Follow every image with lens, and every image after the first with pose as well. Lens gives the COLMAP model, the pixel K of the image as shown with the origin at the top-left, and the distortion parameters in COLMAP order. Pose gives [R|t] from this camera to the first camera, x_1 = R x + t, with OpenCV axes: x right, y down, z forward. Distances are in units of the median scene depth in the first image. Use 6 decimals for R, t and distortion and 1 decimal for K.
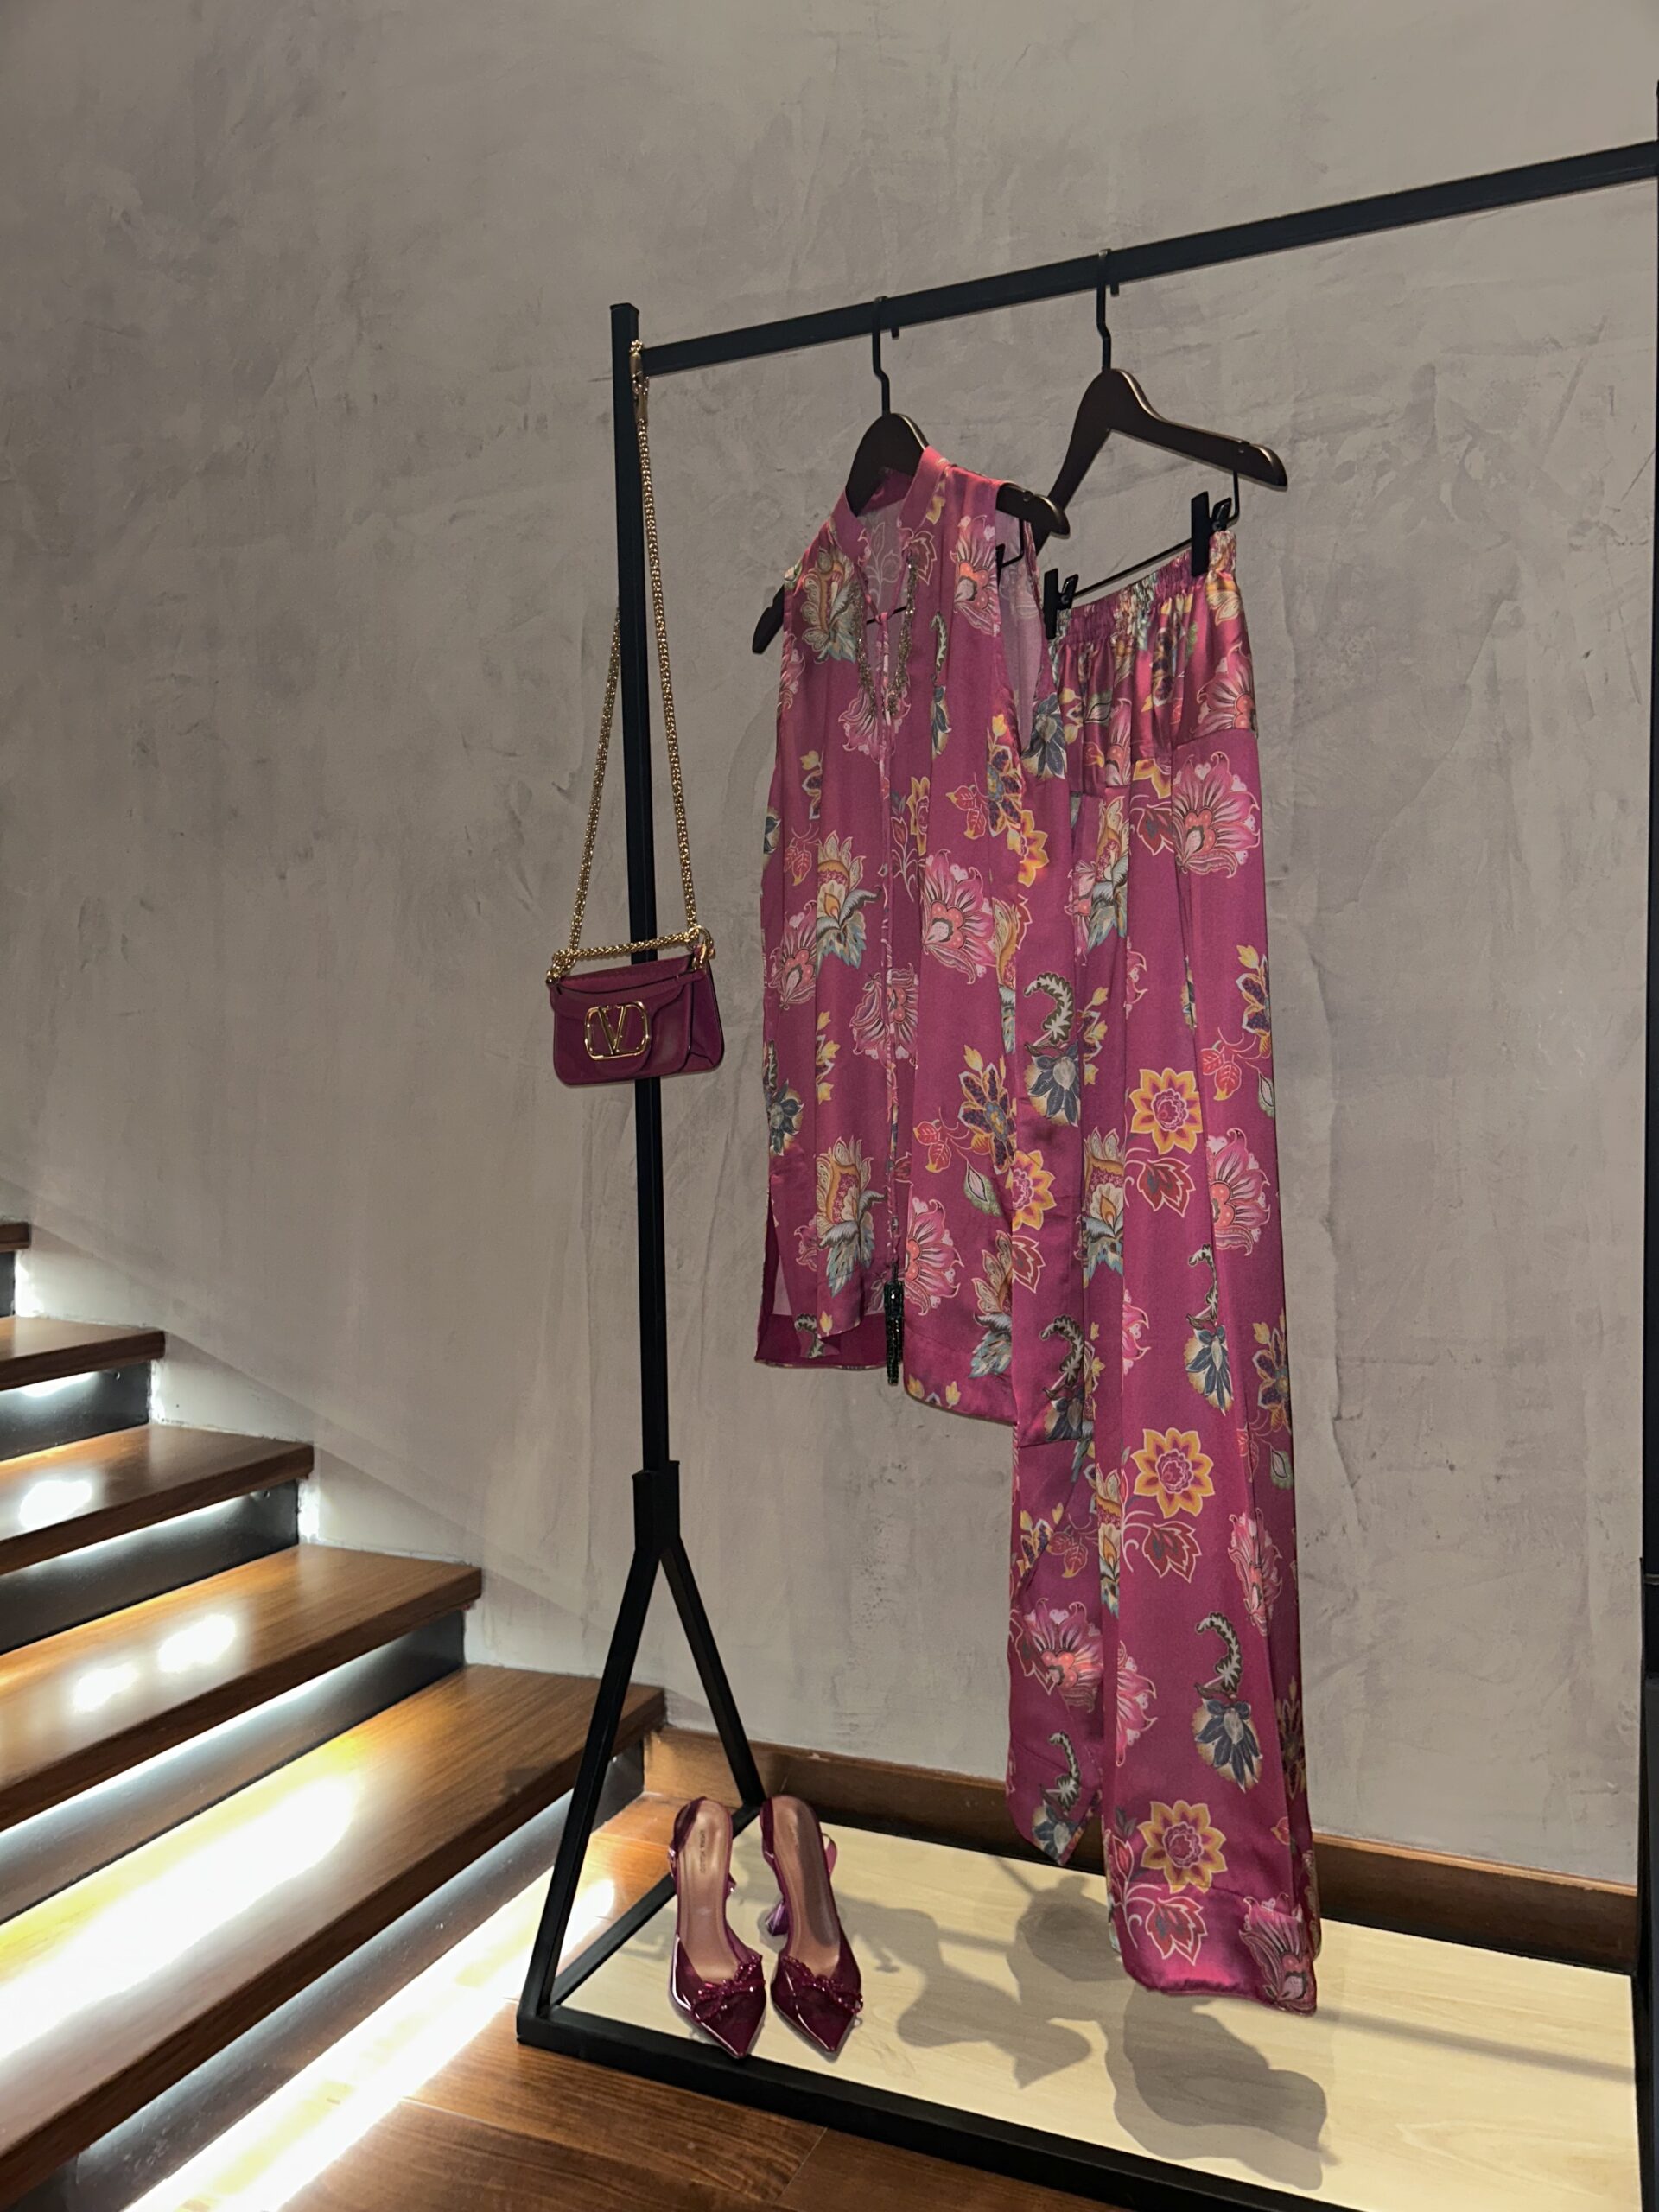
lens RADIAL K [[1621.7, 0, 838.2], [0, 1621.7, 1086.6], [0, 0, 1]] dist [0.020127, -0.025079]
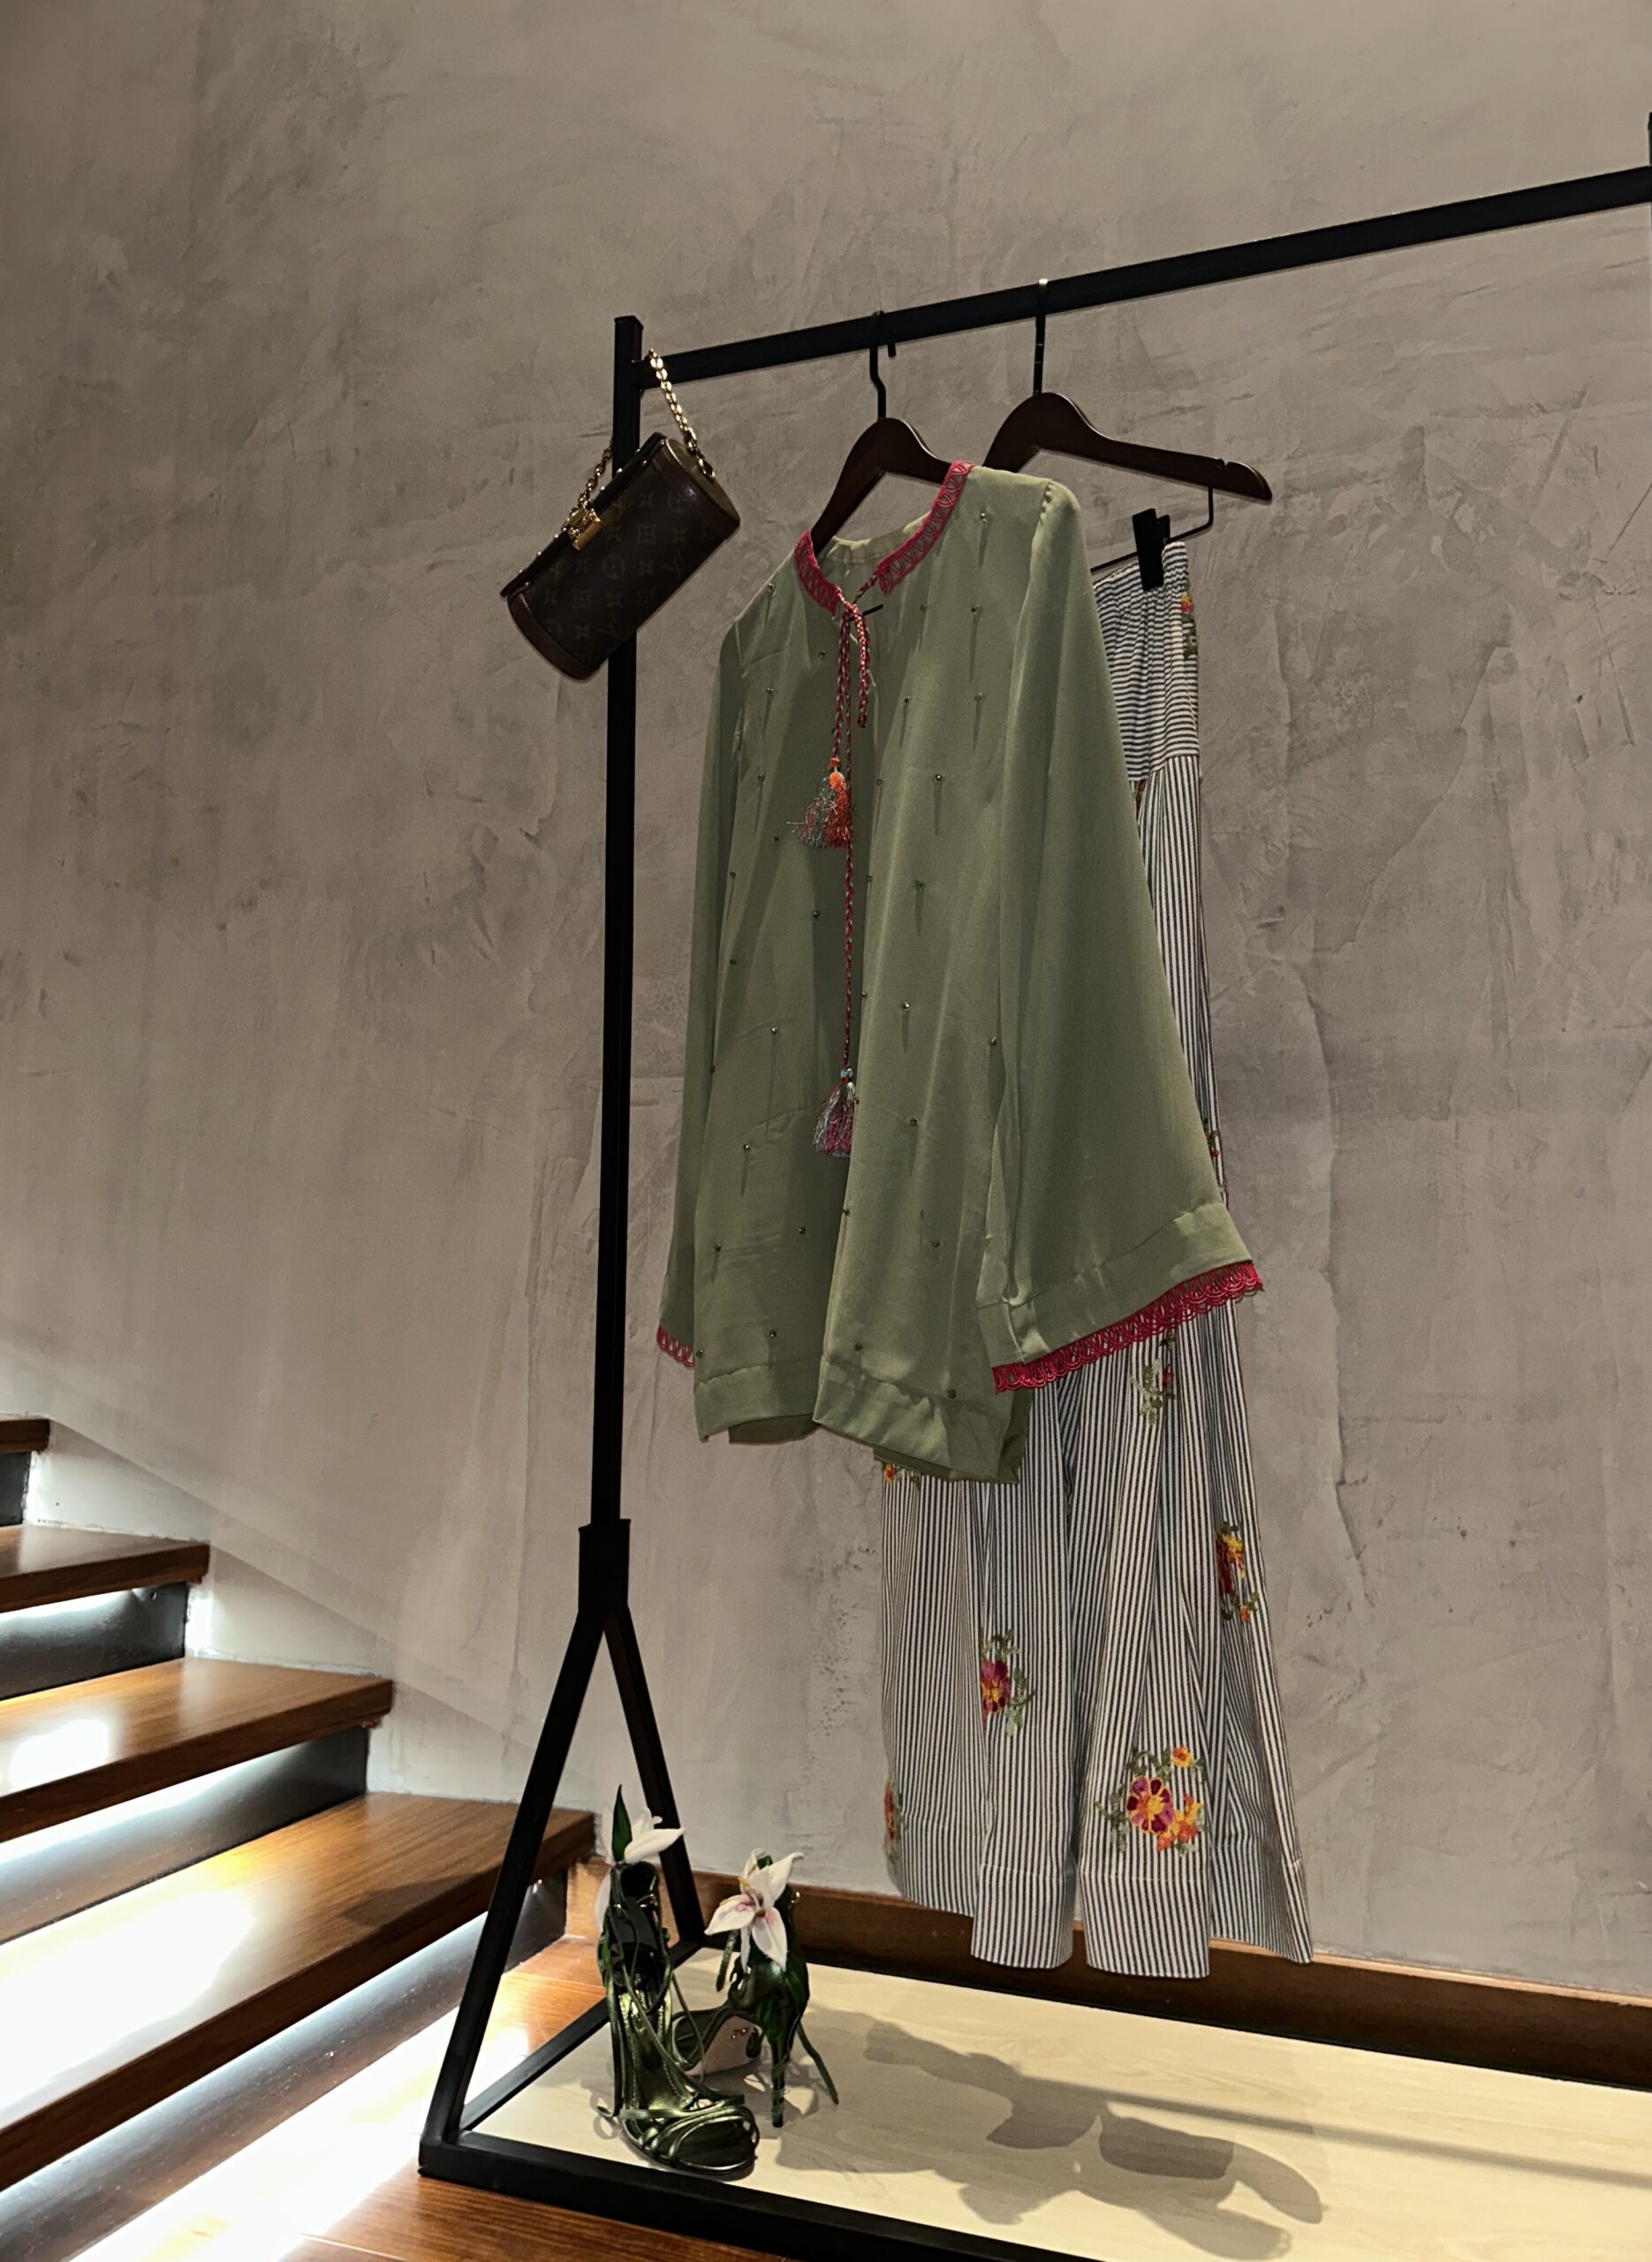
lens RADIAL K [[1666.6, 0, 869.0], [0, 1666.6, 1113.1], [0, 0, 1]] dist [0.022931, -0.031160]
pose [[0.997663, 0.033400, 0.059601, -0.026326], [-0.025252, 0.990851, -0.132576, 0.119113], [-0.063483, 0.130761, 0.989379, 0.035919]]
